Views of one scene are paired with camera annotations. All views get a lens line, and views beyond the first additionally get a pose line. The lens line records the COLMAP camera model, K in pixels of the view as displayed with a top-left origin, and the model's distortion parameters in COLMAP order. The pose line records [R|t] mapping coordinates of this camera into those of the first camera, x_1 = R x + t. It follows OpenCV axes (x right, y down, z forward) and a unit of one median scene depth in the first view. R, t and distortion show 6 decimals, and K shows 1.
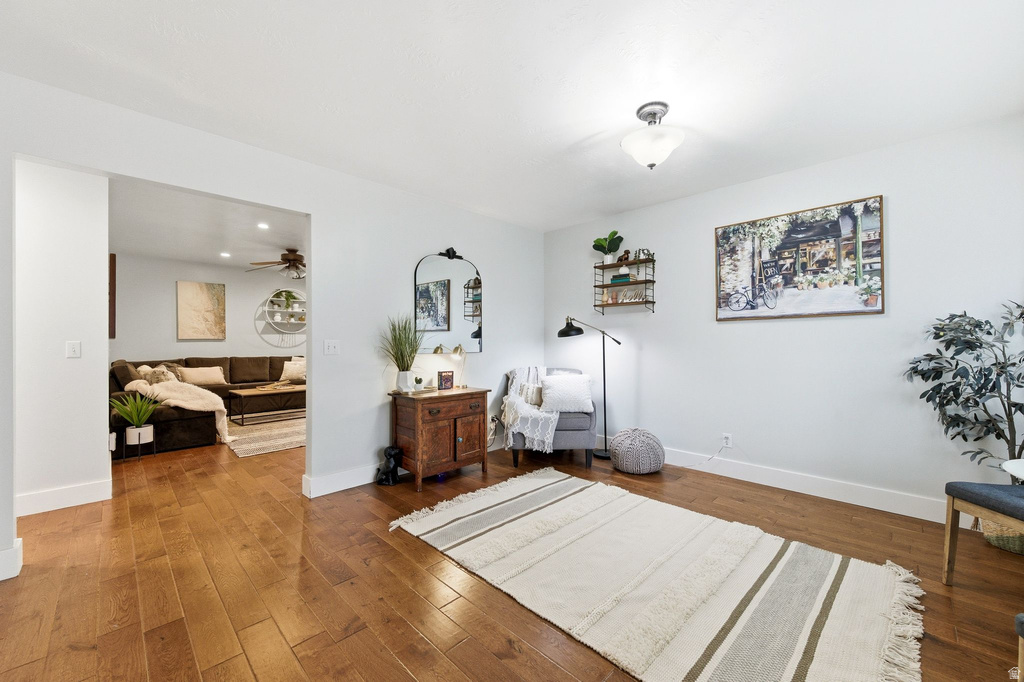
lens RADIAL K [[399.6, 0, 512.2], [0, 399.6, 344.6], [0, 0, 1]] dist [0.001622, -0.000067]
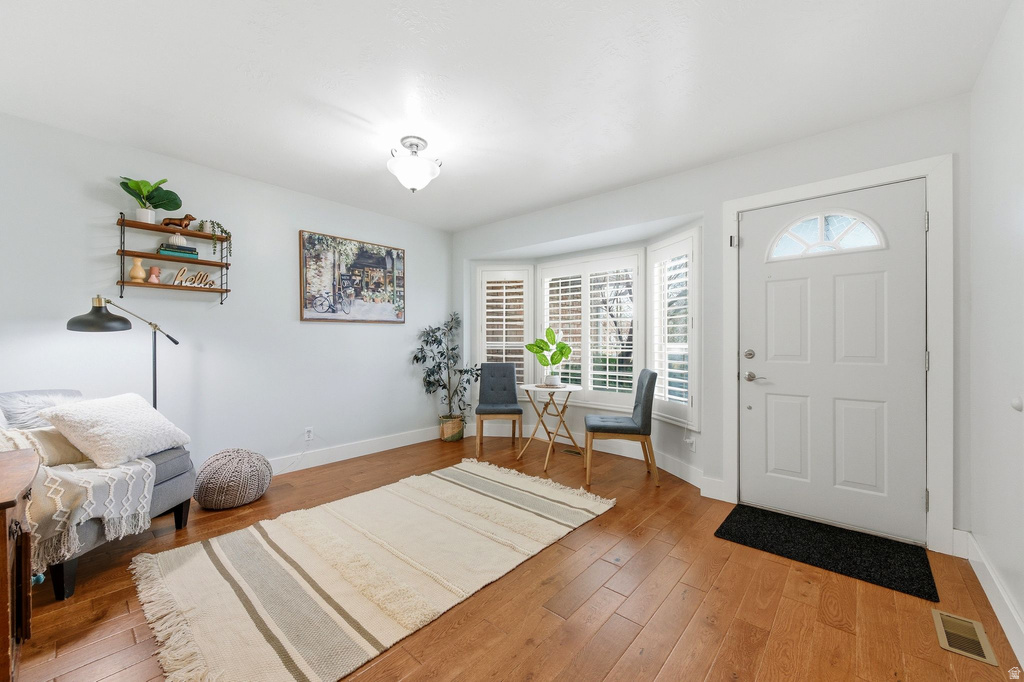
lens RADIAL K [[399.6, 0, 512.2], [0, 399.6, 344.6], [0, 0, 1]] dist [0.001622, -0.000067]
pose [[-0.066278, -0.008104, 0.997768, -0.613160], [0.002962, 0.999961, 0.008318, -0.004625], [-0.997797, 0.003506, -0.066251, 0.586058]]
